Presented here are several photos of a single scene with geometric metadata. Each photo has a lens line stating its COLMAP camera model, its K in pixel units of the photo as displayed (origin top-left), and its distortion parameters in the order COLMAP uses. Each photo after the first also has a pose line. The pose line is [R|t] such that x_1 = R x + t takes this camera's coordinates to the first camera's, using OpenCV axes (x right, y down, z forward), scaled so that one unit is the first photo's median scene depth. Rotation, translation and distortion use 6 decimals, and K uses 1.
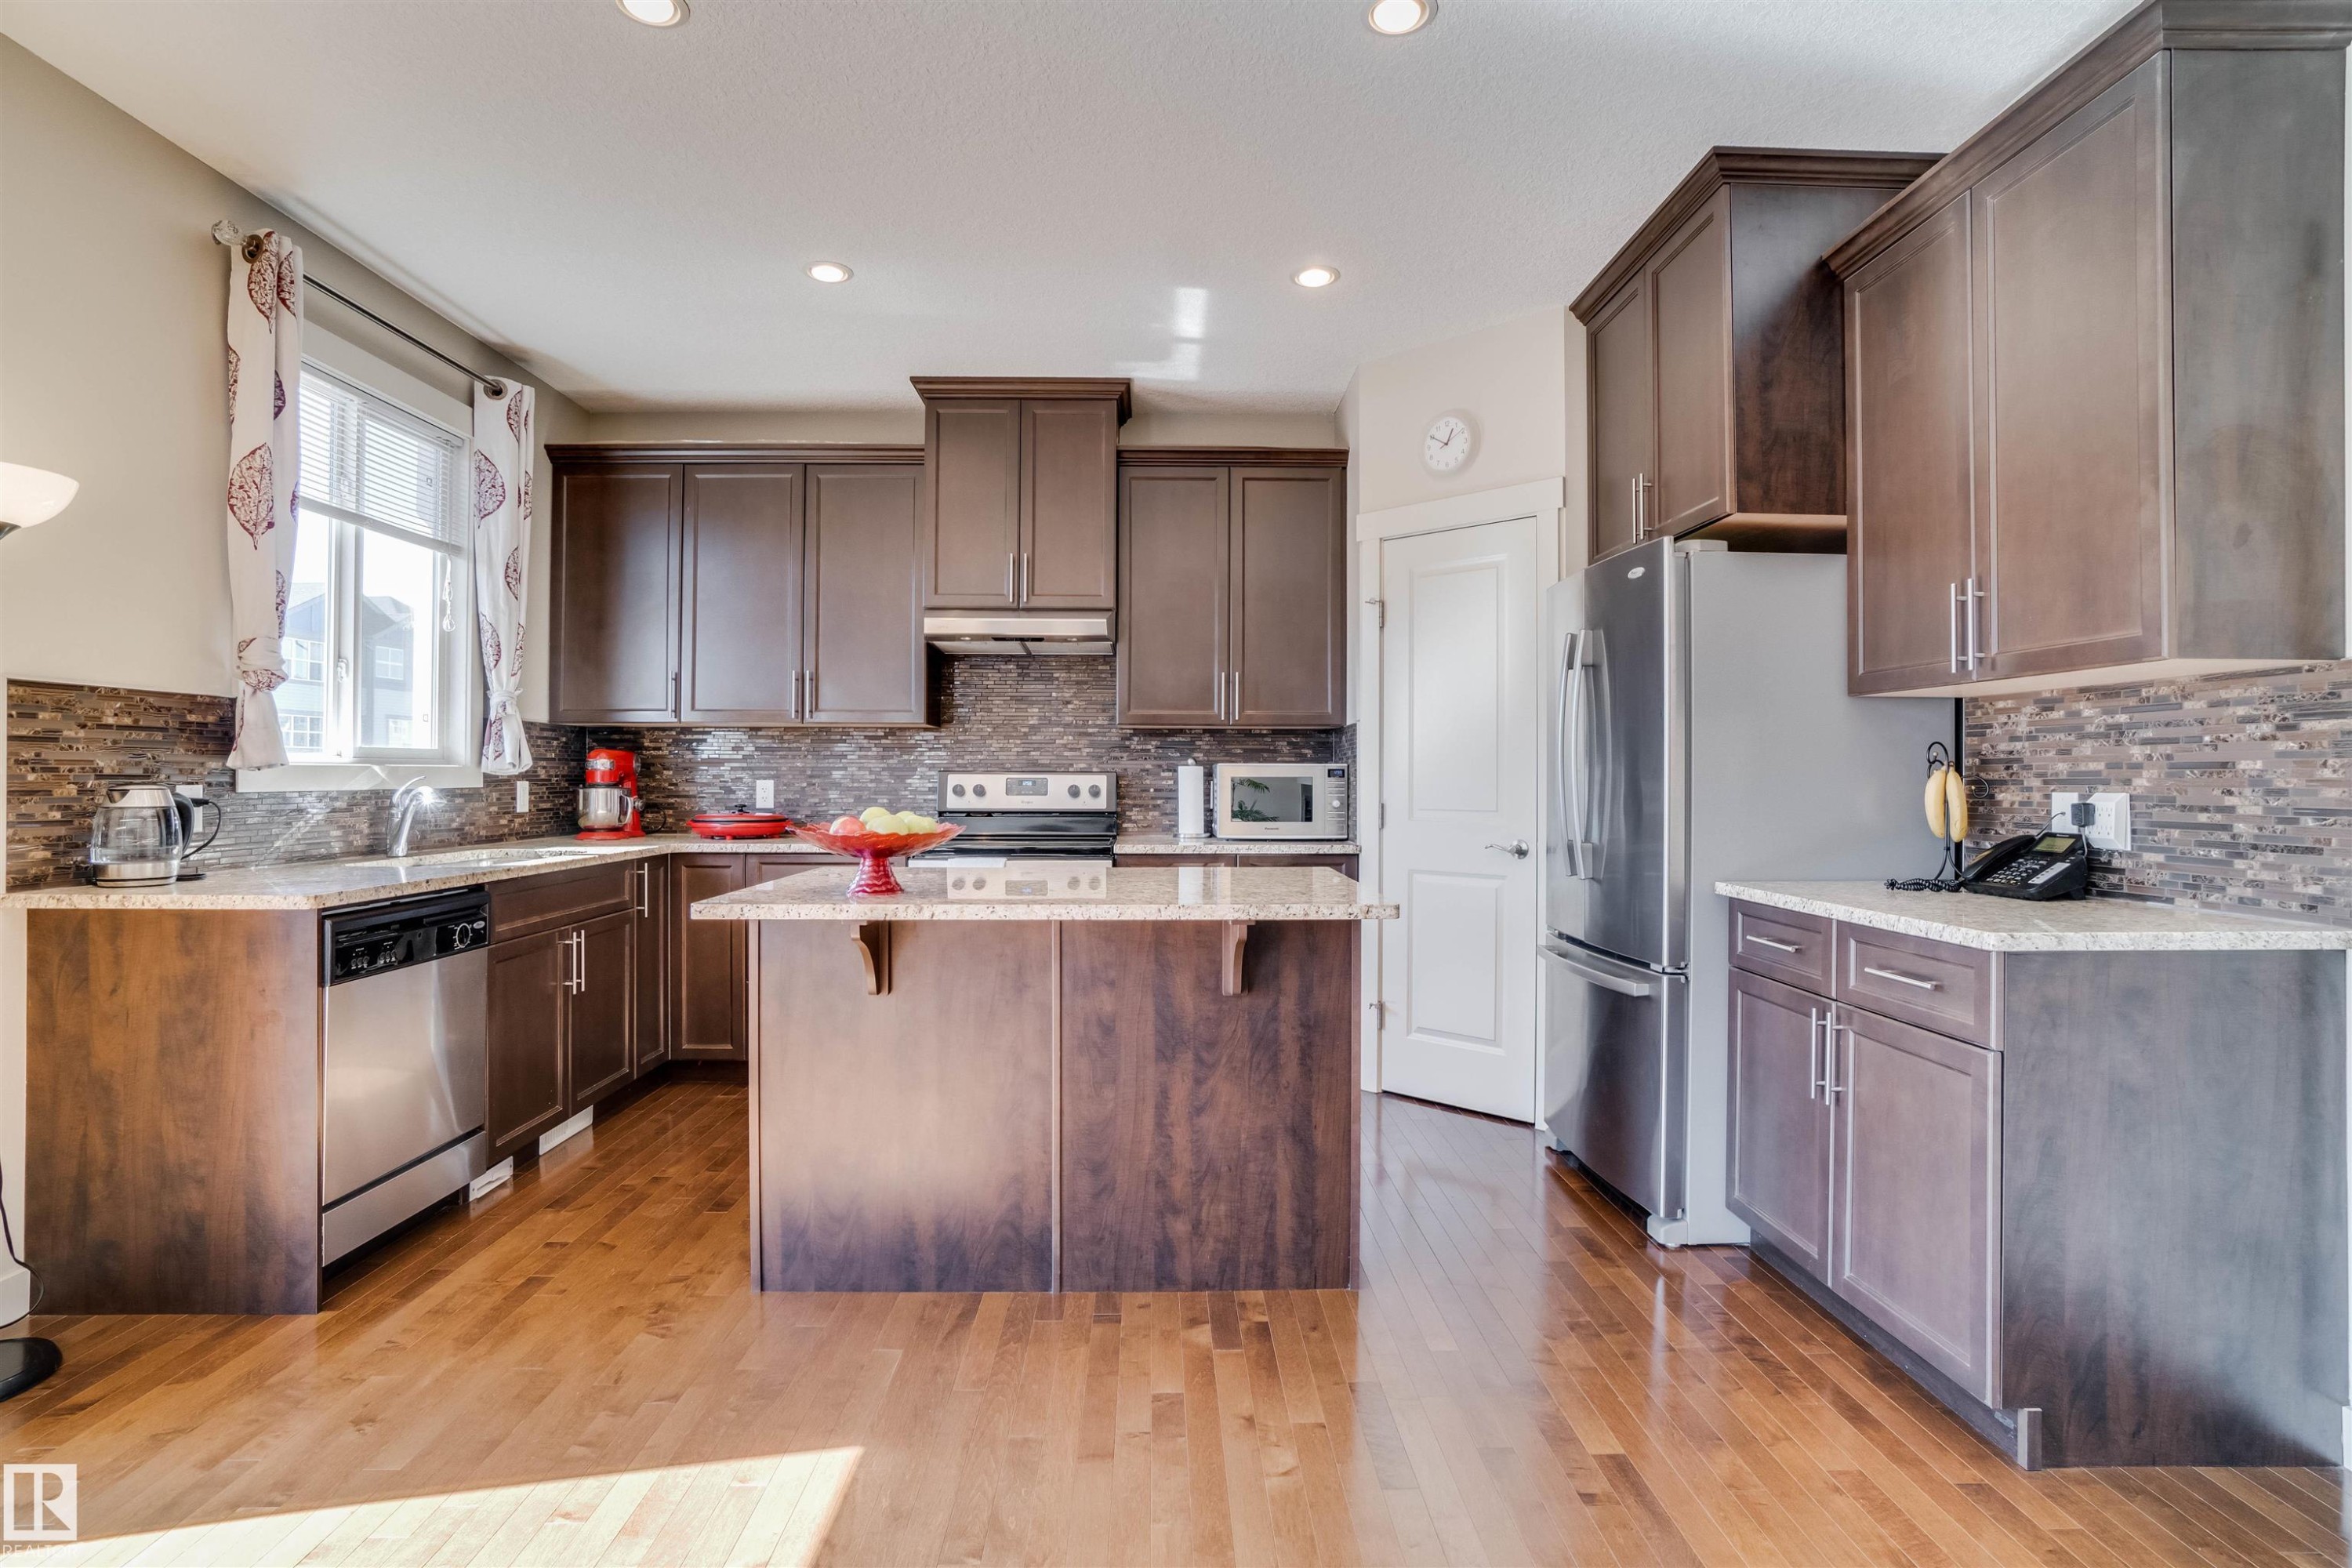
lens RADIAL K [[1143.5, 0, 1170.0], [0, 1143.5, 763.2], [0, 0, 1]] dist [-0.036745, 0.003228]
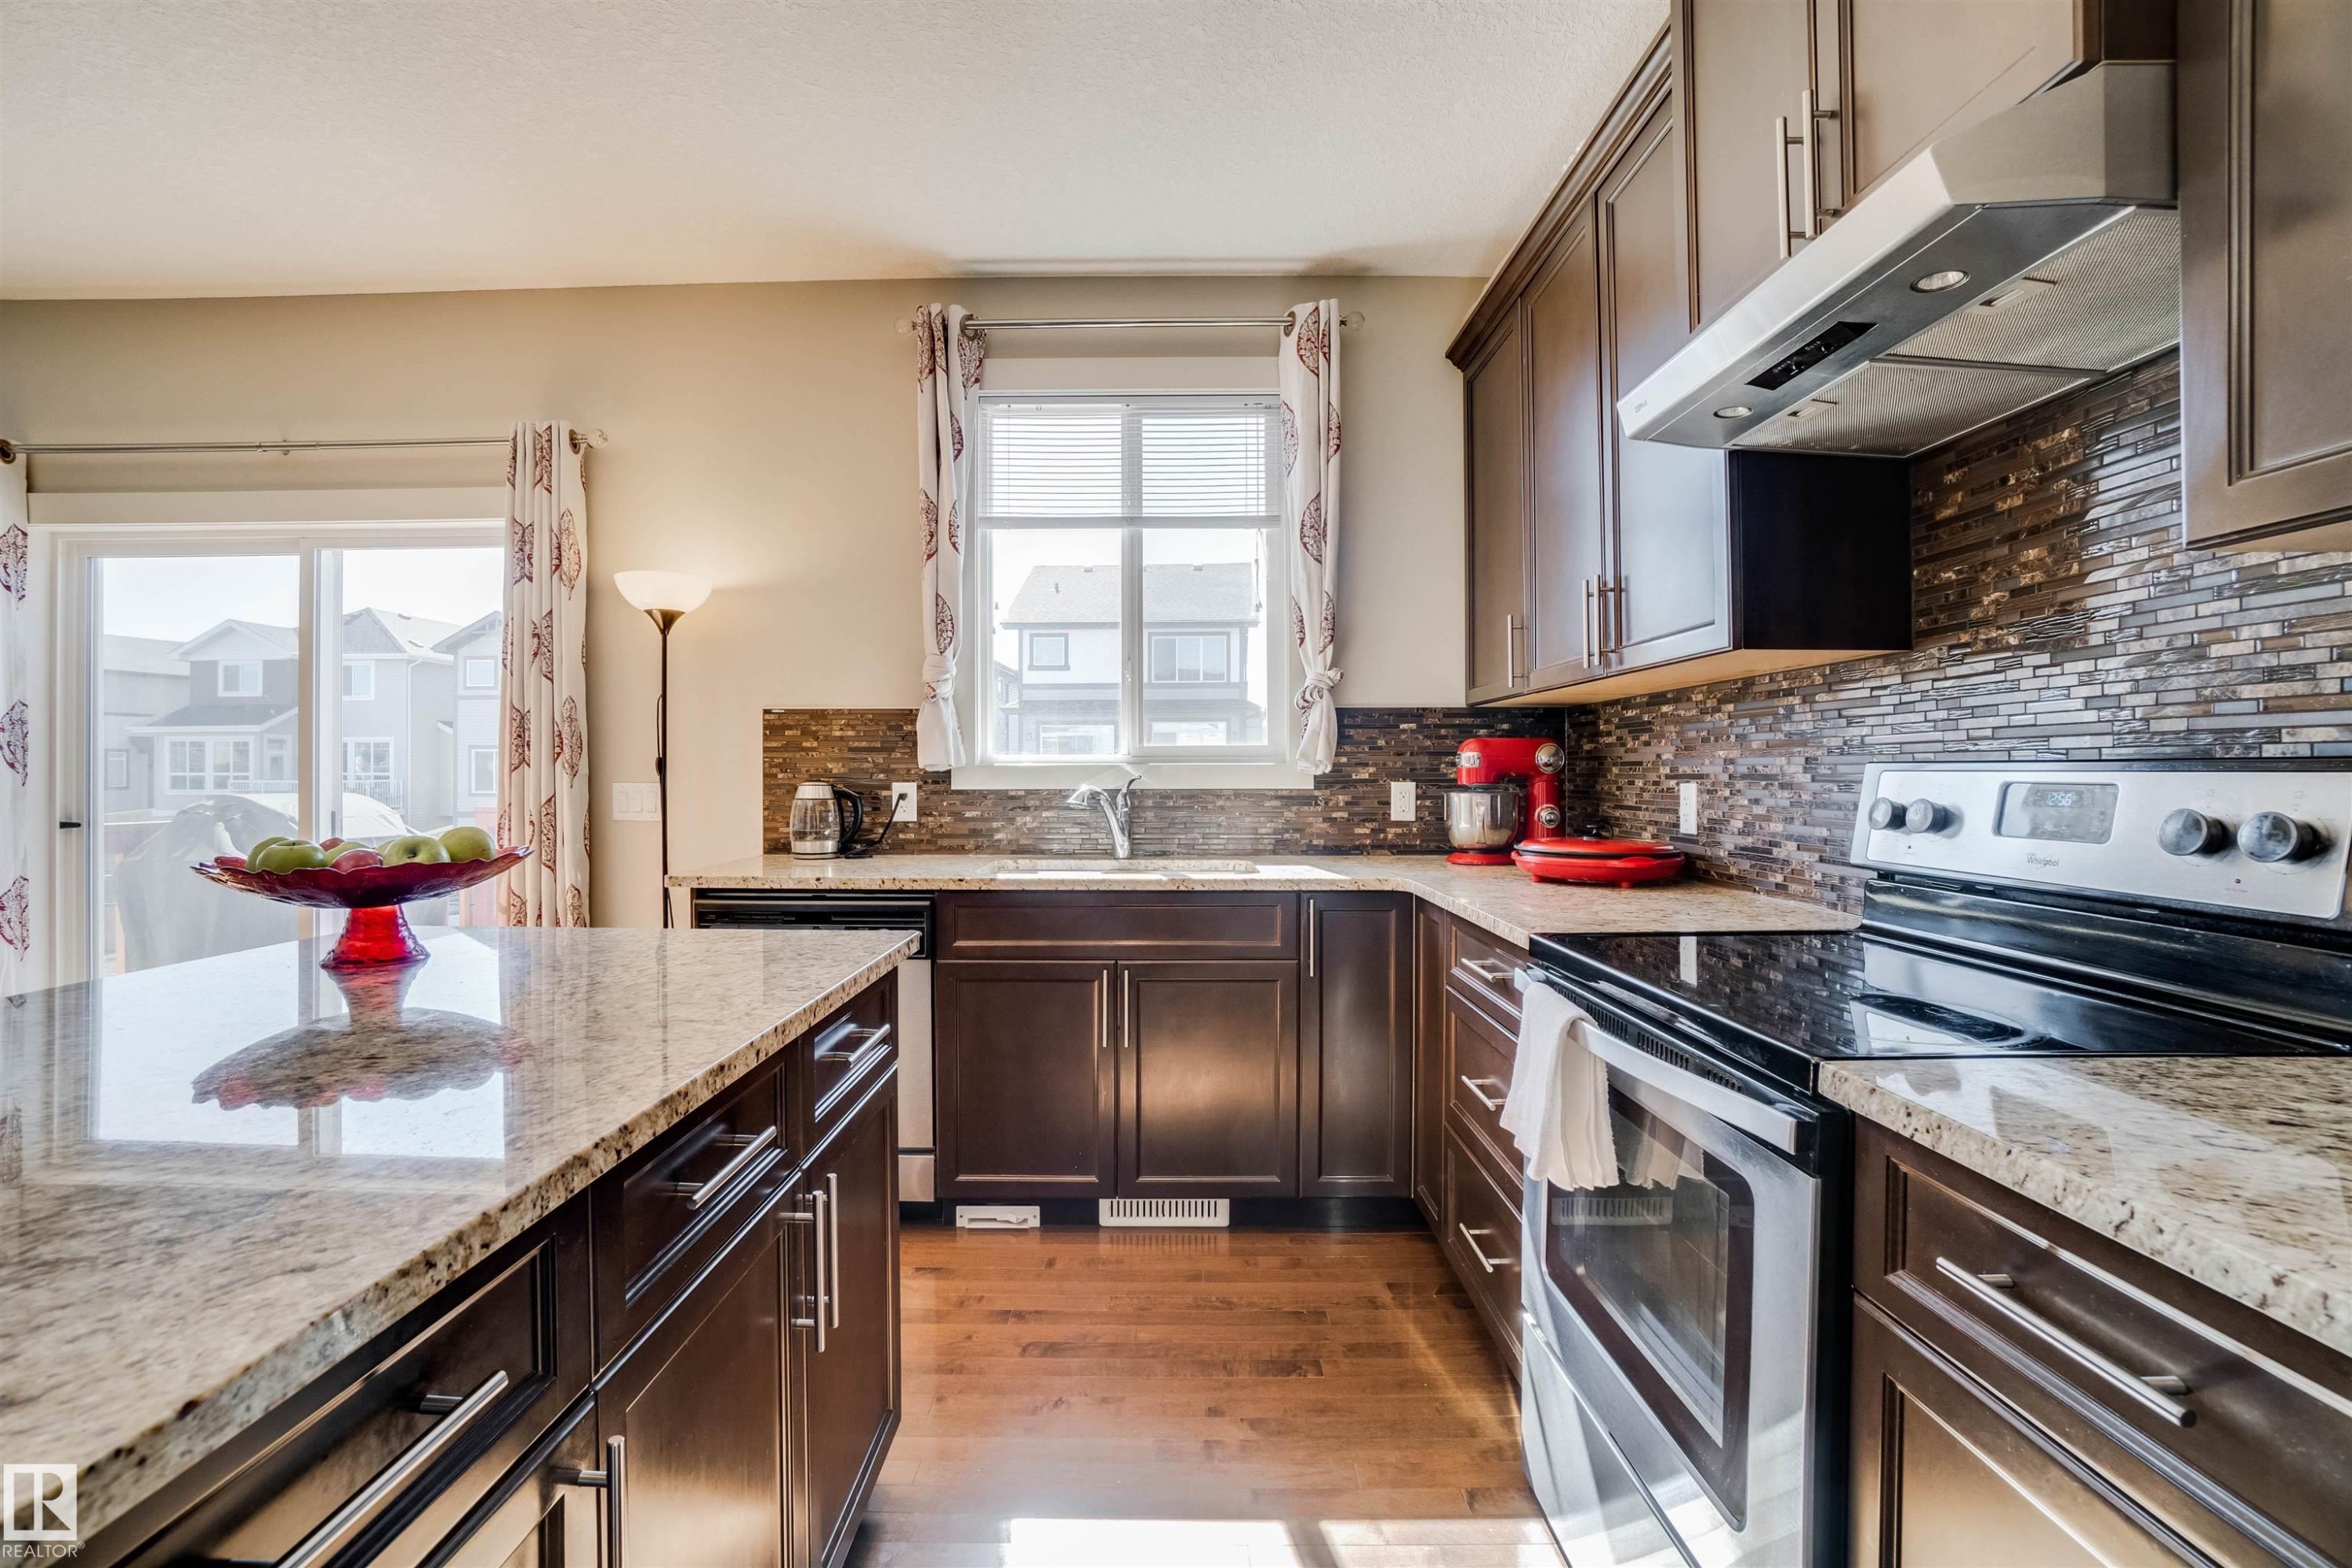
lens RADIAL K [[1041.3, 0, 1185.9], [0, 1041.3, 771.4], [0, 0, 1]] dist [-0.039478, 0.005216]
pose [[-0.033014, -0.003172, -0.999450, 0.179601], [0.010602, 0.999938, -0.003524, 0.009873], [0.999399, -0.010712, -0.032978, 0.909909]]
